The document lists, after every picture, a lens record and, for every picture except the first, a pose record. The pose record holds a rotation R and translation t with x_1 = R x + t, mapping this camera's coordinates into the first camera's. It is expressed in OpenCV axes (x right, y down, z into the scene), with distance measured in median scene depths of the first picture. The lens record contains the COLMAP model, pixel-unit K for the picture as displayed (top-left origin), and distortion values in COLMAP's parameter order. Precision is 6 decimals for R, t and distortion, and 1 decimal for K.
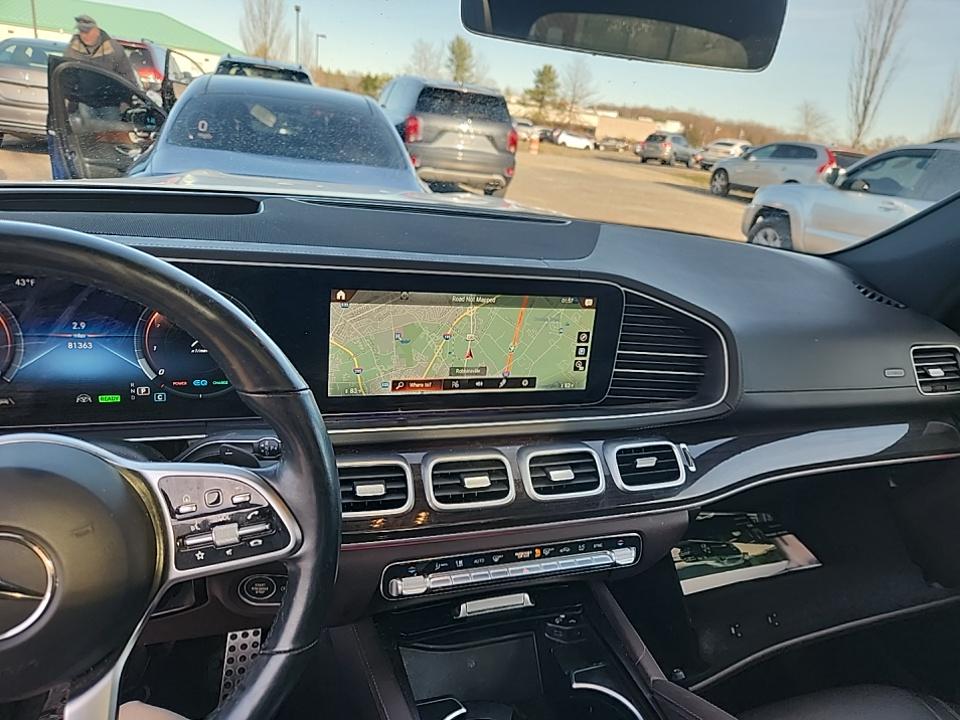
lens RADIAL K [[643.7, 0, 483.2], [0, 643.7, 366.1], [0, 0, 1]] dist [0.023814, -0.011574]
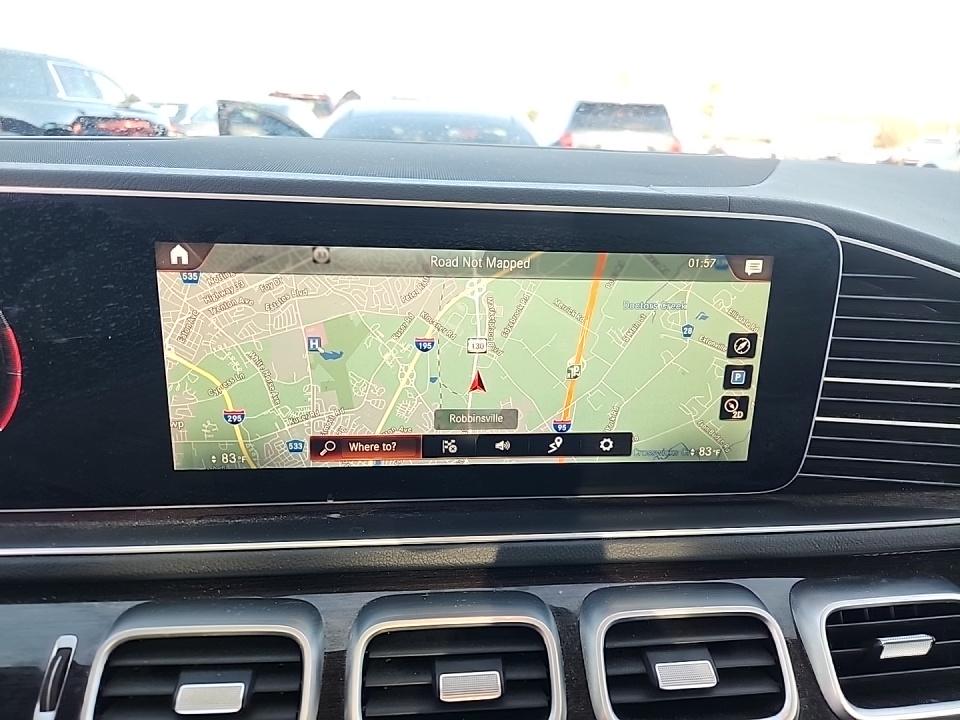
lens RADIAL K [[643.7, 0, 483.2], [0, 643.7, 373.7], [0, 0, 1]] dist [0.023814, -0.011574]
pose [[0.968475, 0.000401, -0.249109, 0.098035], [-0.007792, 0.999558, -0.028682, -0.011575], [0.248988, 0.029719, 0.968051, 0.547431]]
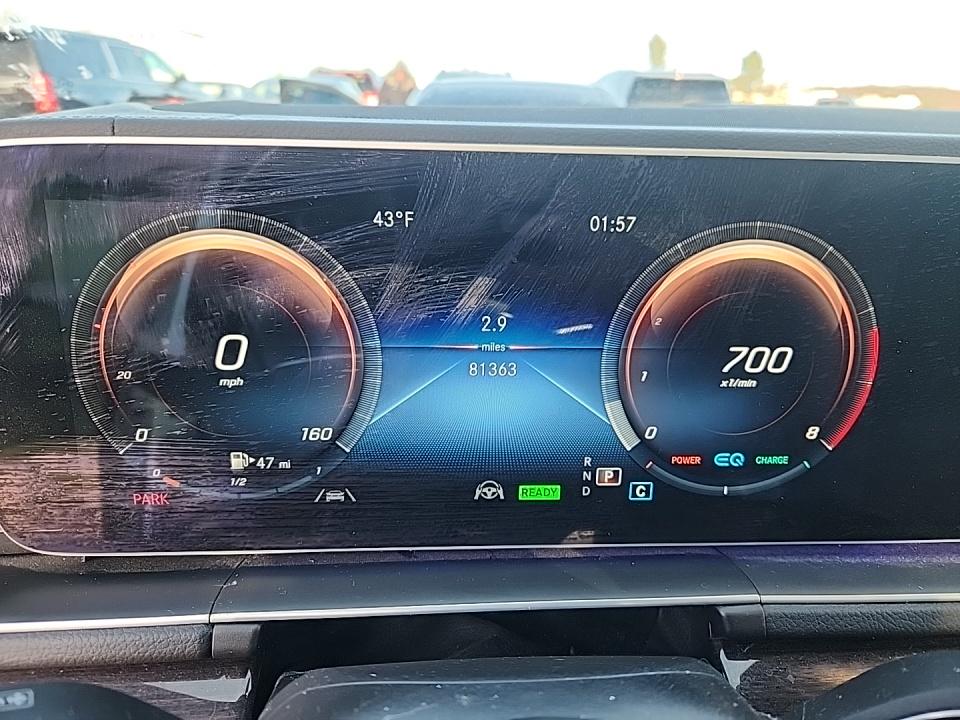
lens RADIAL K [[643.7, 0, 486.2], [0, 643.7, 355.4], [0, 0, 1]] dist [0.023814, -0.011574]
pose [[0.960359, 0.007377, -0.278669, -0.421290], [-0.014435, 0.999625, -0.023285, -0.026202], [0.278393, 0.026385, 0.960105, 0.492899]]
